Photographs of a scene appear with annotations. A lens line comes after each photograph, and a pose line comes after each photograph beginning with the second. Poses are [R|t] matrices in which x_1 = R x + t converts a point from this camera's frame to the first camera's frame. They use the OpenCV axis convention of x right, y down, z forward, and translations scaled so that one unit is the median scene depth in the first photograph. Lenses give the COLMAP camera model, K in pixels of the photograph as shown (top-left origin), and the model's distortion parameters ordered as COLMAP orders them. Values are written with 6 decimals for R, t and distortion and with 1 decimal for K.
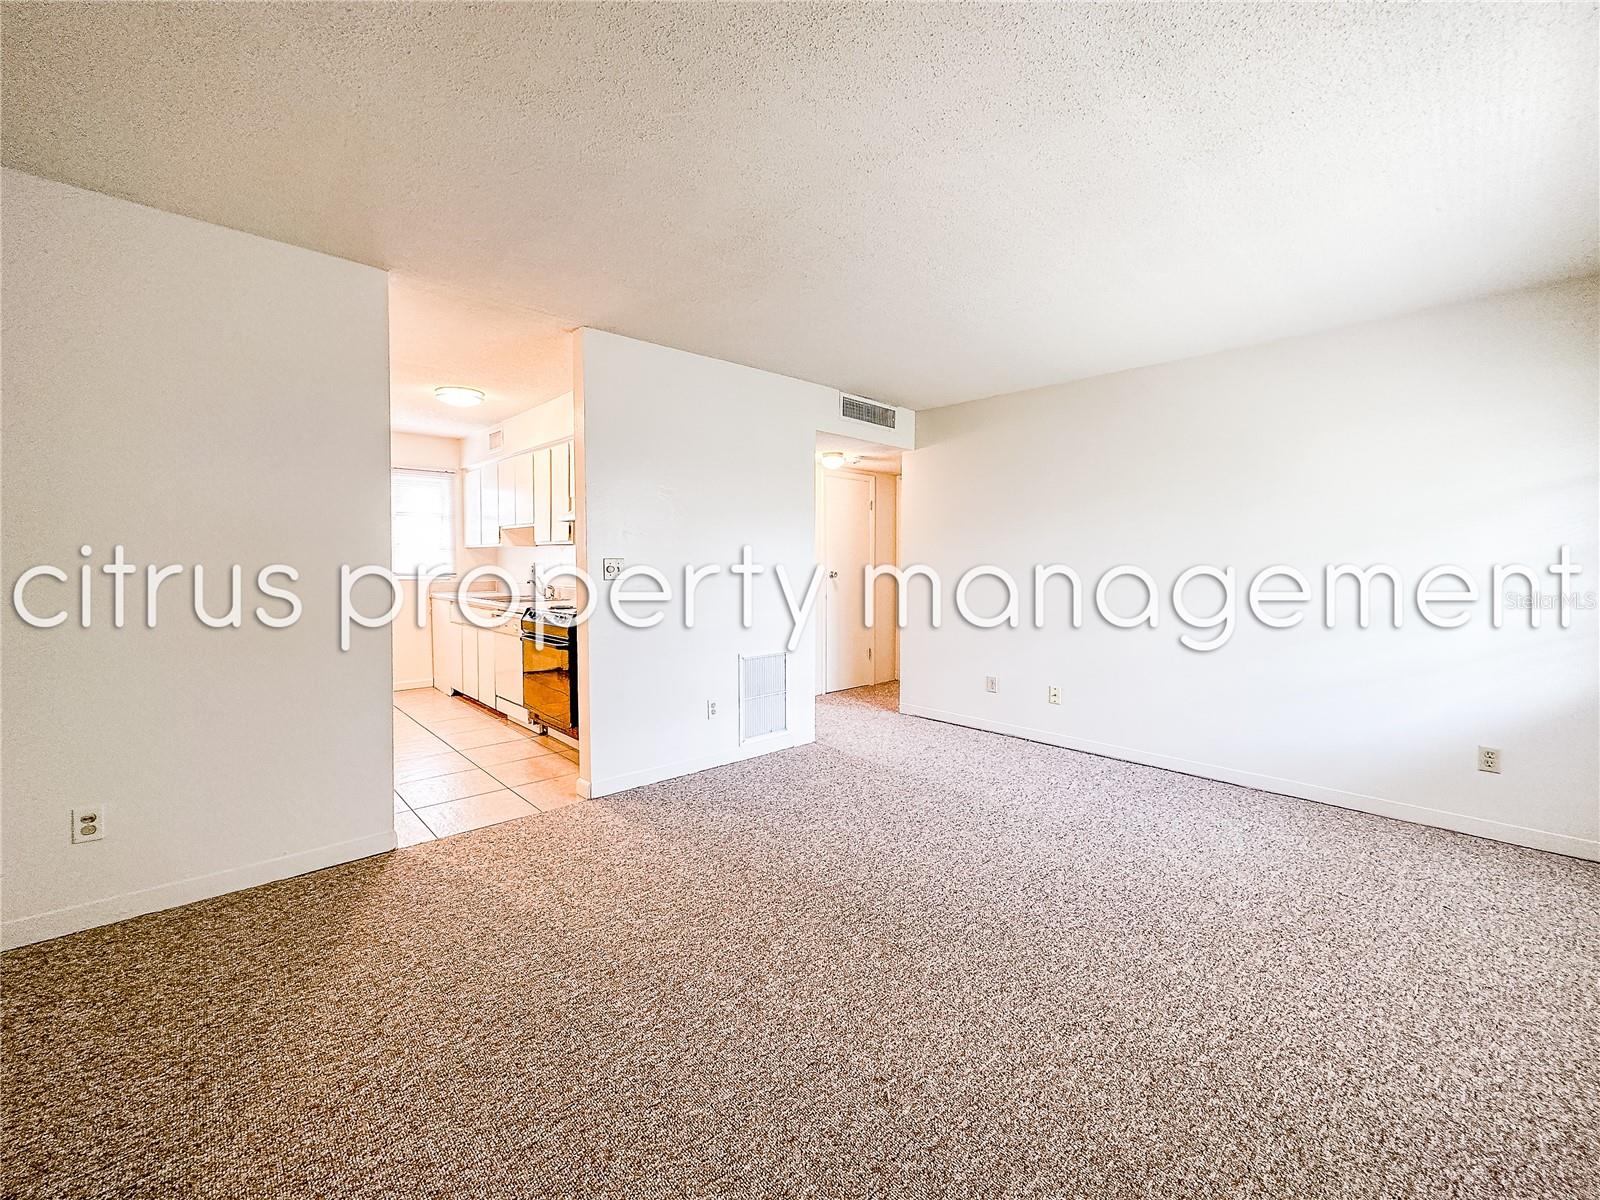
lens RADIAL K [[643.6, 0, 799.9], [0, 643.6, 595.6], [0, 0, 1]] dist [0.001991, 0.000053]
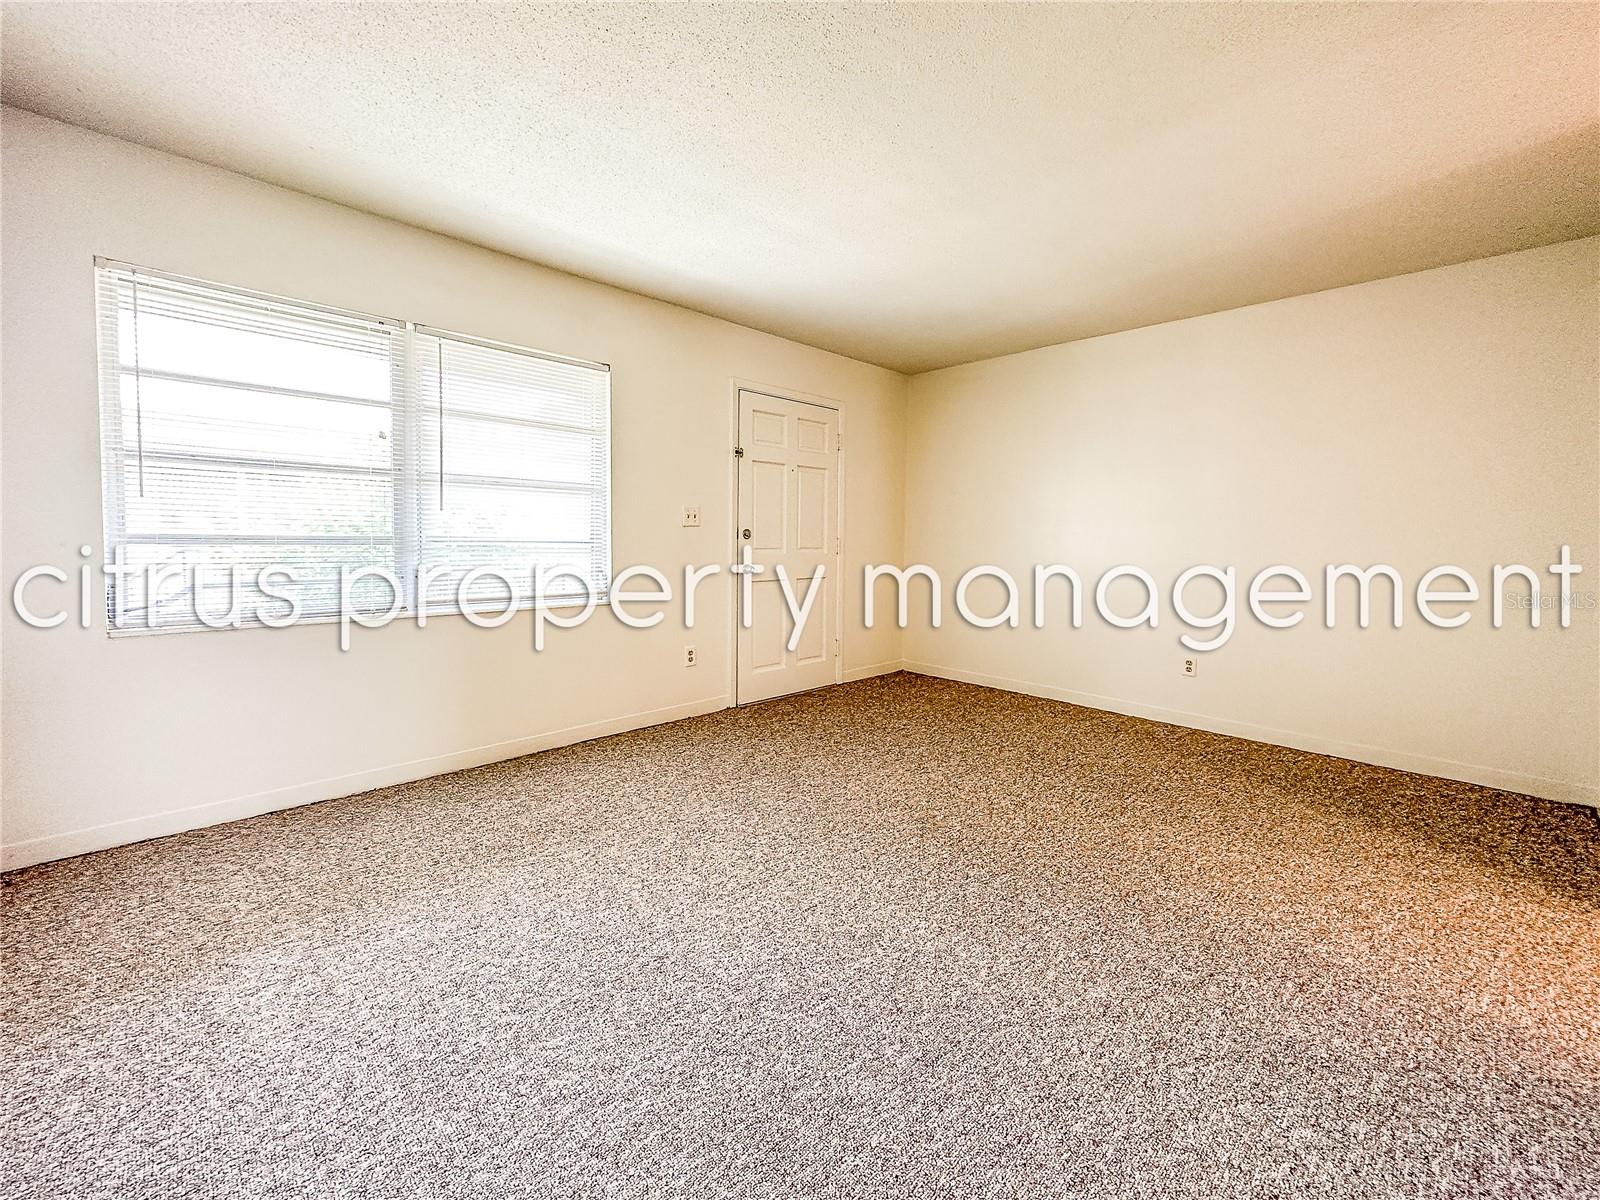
lens RADIAL K [[643.6, 0, 799.9], [0, 643.6, 599.2], [0, 0, 1]] dist [0.001991, 0.000053]
pose [[0.999765, 0.000352, 0.021673, -0.748202], [-0.000484, 0.999981, 0.006106, -0.000017], [-0.021670, -0.006115, 0.999746, 0.010606]]
